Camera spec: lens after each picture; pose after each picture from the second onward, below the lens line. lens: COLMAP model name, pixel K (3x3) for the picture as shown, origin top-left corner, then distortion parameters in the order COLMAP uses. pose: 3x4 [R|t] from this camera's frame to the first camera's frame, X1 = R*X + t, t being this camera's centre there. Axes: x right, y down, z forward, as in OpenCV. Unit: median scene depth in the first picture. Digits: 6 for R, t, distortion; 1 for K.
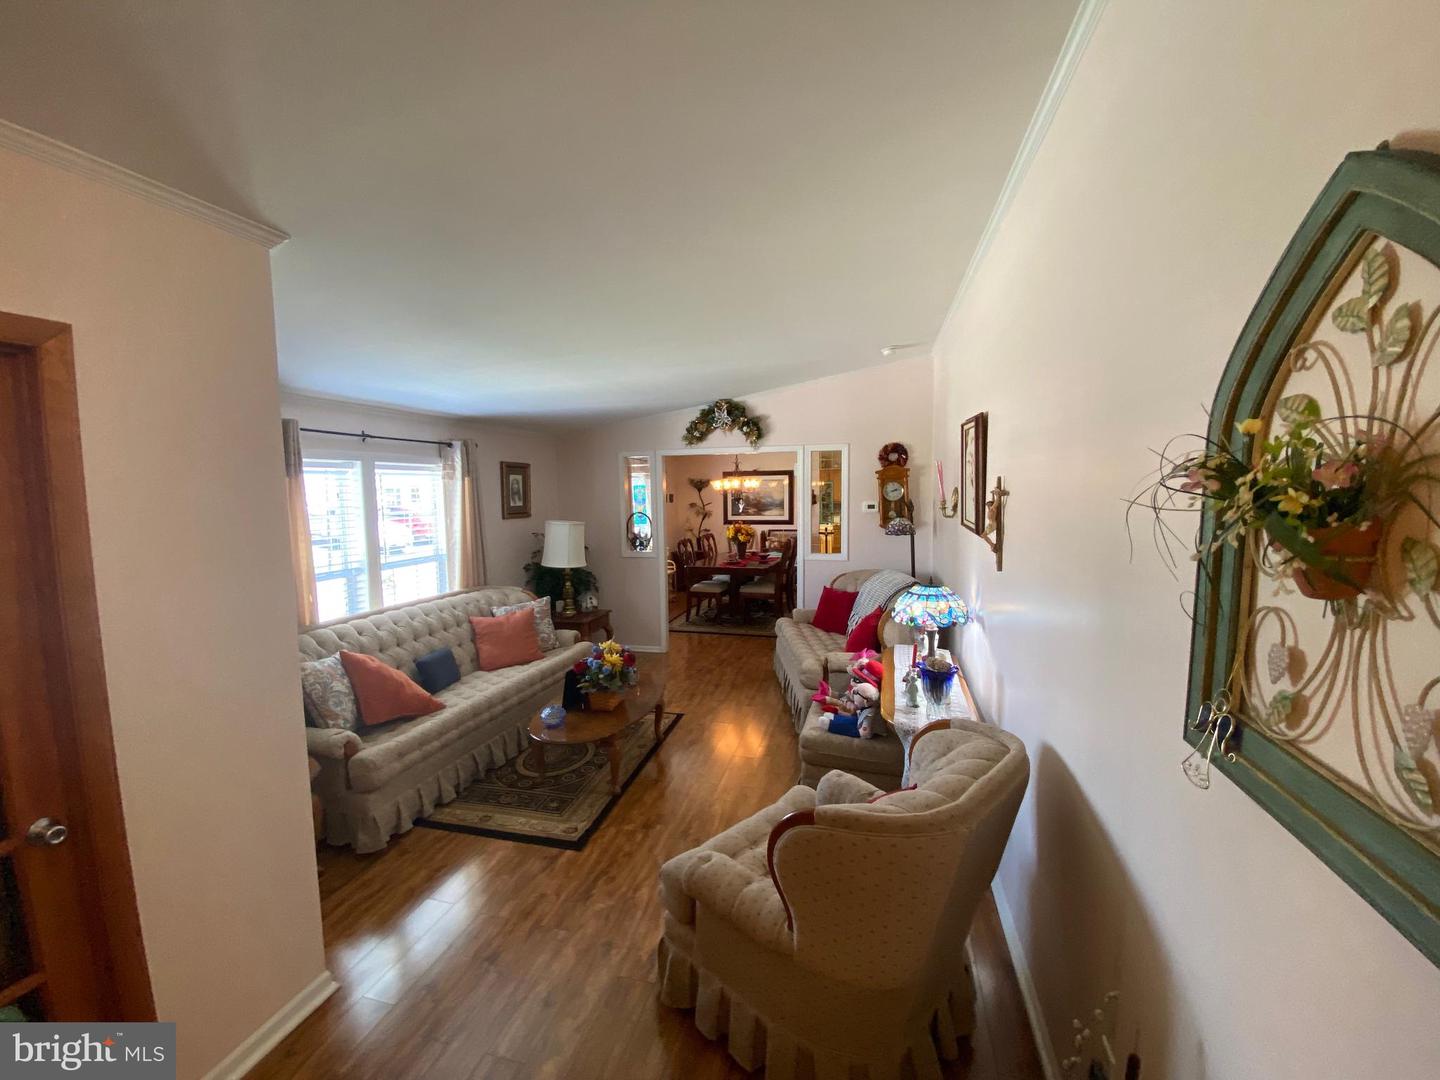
lens RADIAL K [[581.4, 0, 715.6], [0, 581.4, 536.8], [0, 0, 1]] dist [0.043878, -0.033736]
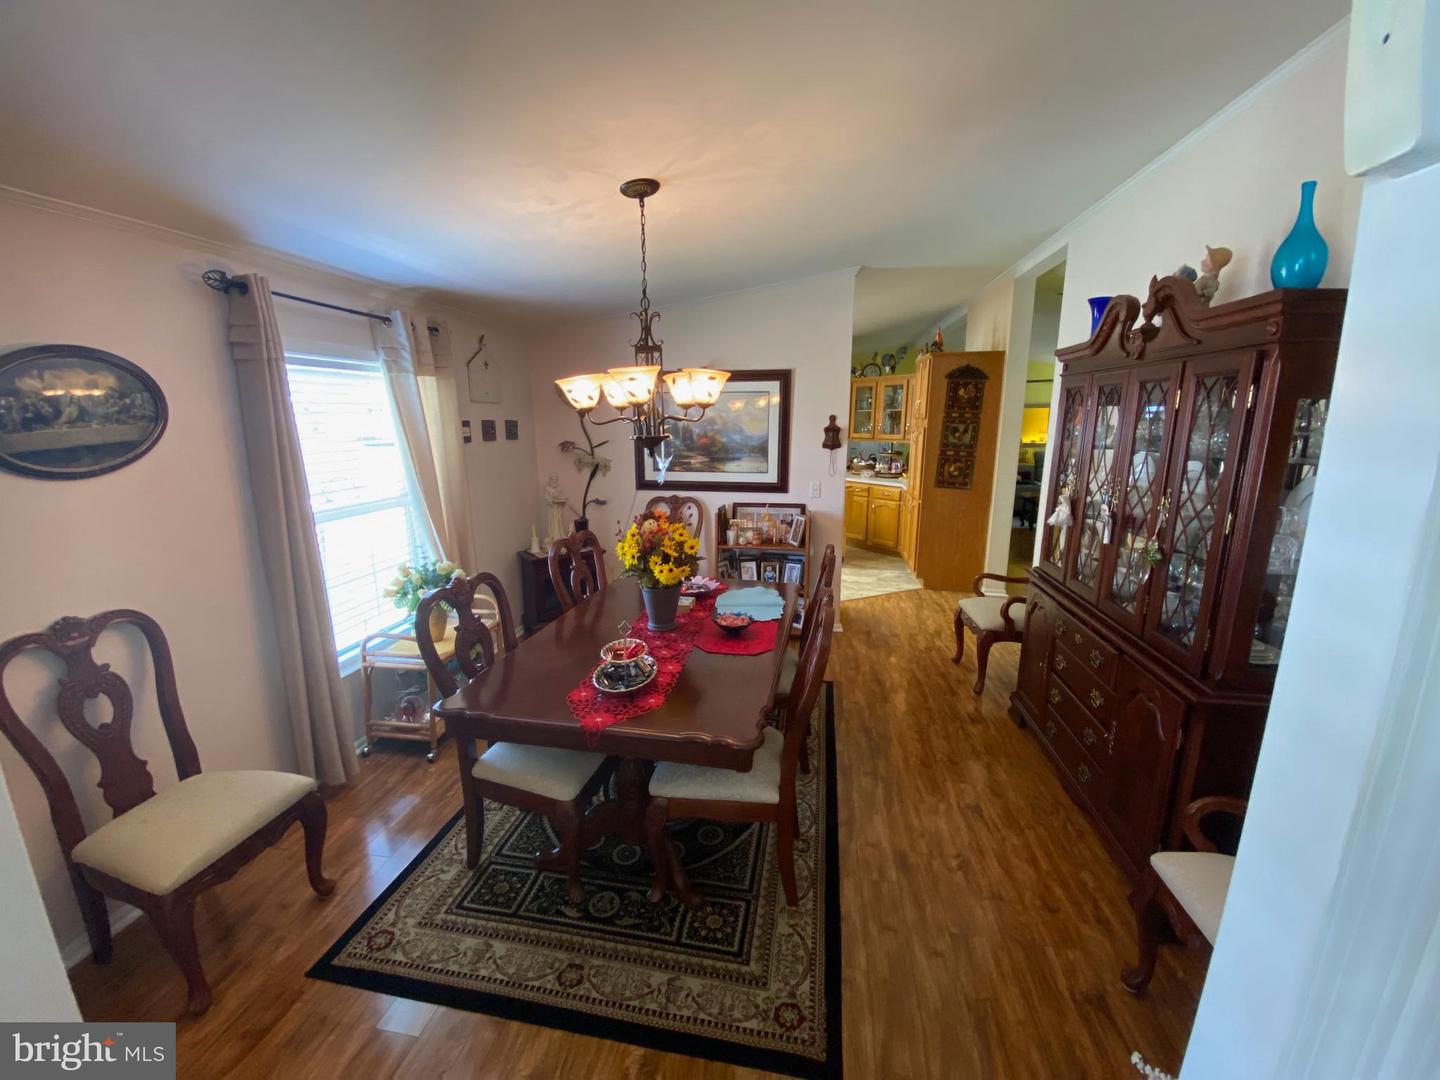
lens RADIAL K [[581.4, 0, 715.6], [0, 581.4, 536.8], [0, 0, 1]] dist [0.043878, -0.033736]
pose [[0.995776, -0.004875, 0.091683, 0.035077], [-0.006143, 0.992814, 0.119513, -0.040552], [-0.091607, -0.119571, 0.988590, 0.549848]]
